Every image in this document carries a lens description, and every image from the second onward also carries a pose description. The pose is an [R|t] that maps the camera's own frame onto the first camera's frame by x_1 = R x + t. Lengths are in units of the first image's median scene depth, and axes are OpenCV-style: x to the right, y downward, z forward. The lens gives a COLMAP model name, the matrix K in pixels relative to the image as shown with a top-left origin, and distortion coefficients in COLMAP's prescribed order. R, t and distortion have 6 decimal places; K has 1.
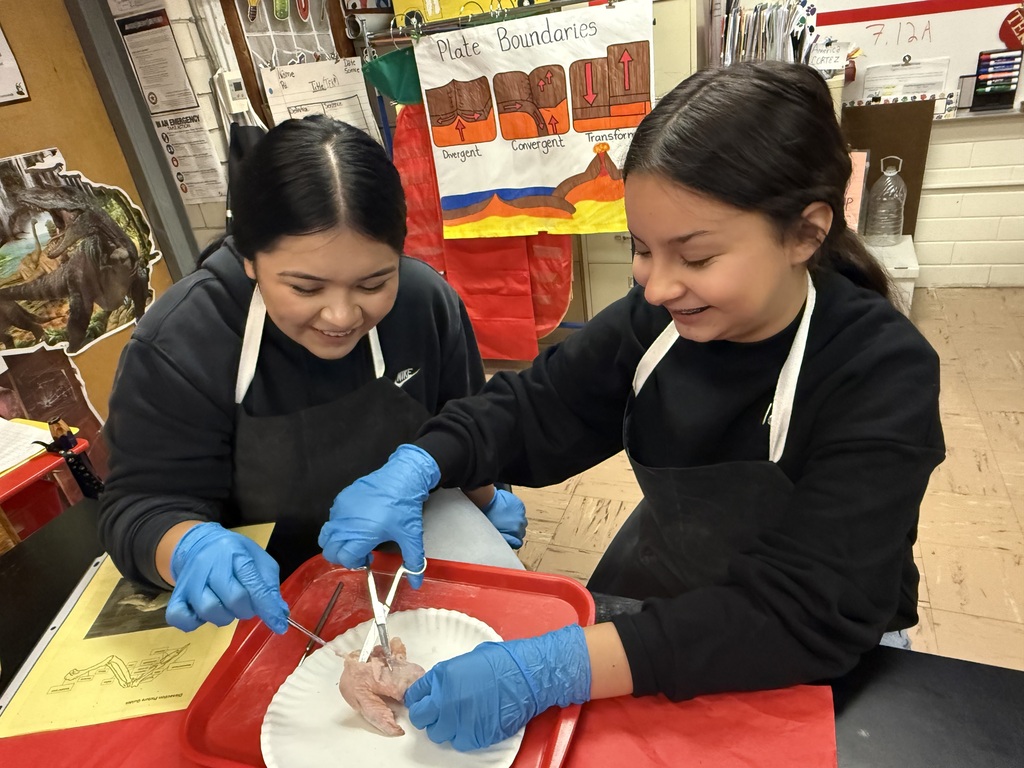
lens RADIAL K [[680.7, 0, 512.0], [0, 680.7, 384.0], [0, 0, 1]] dist [0.001391, 0.001669]
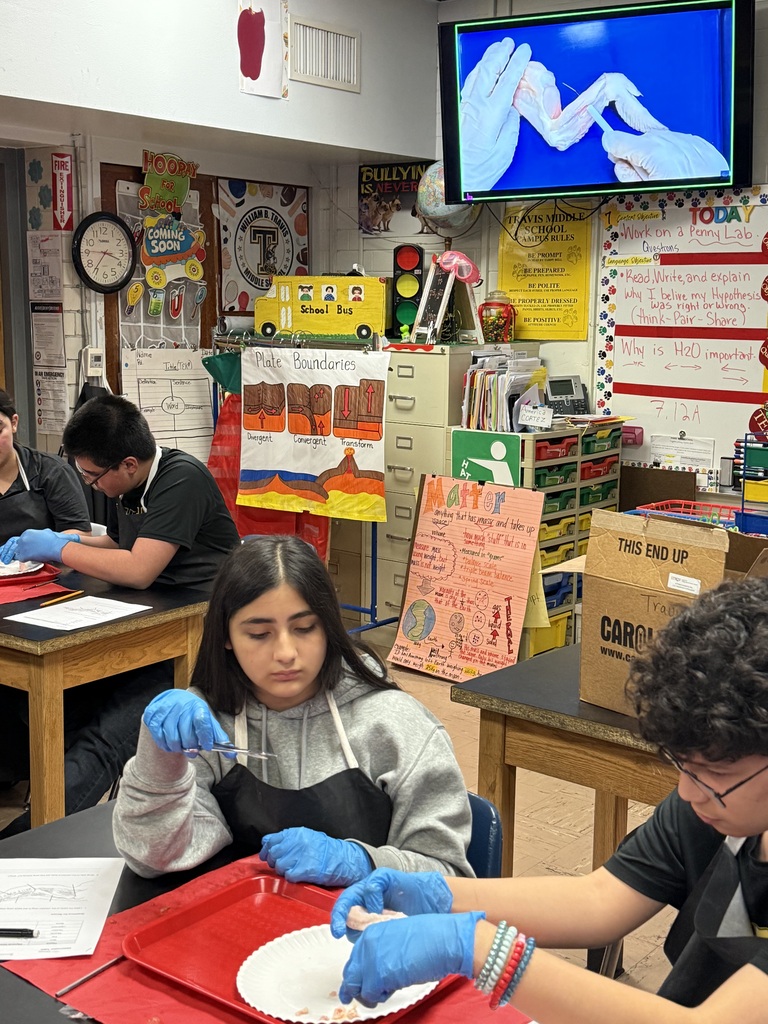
lens RADIAL K [[1309.1, 0, 384.0], [0, 1309.1, 512.0], [0, 0, 1]] dist [0.167380, 0.004839]
pose [[0.951080, 0.193540, -0.240811, 0.762836], [-0.256494, 0.929146, -0.266267, 0.367446], [0.172216, 0.315008, 0.933334, -1.156331]]
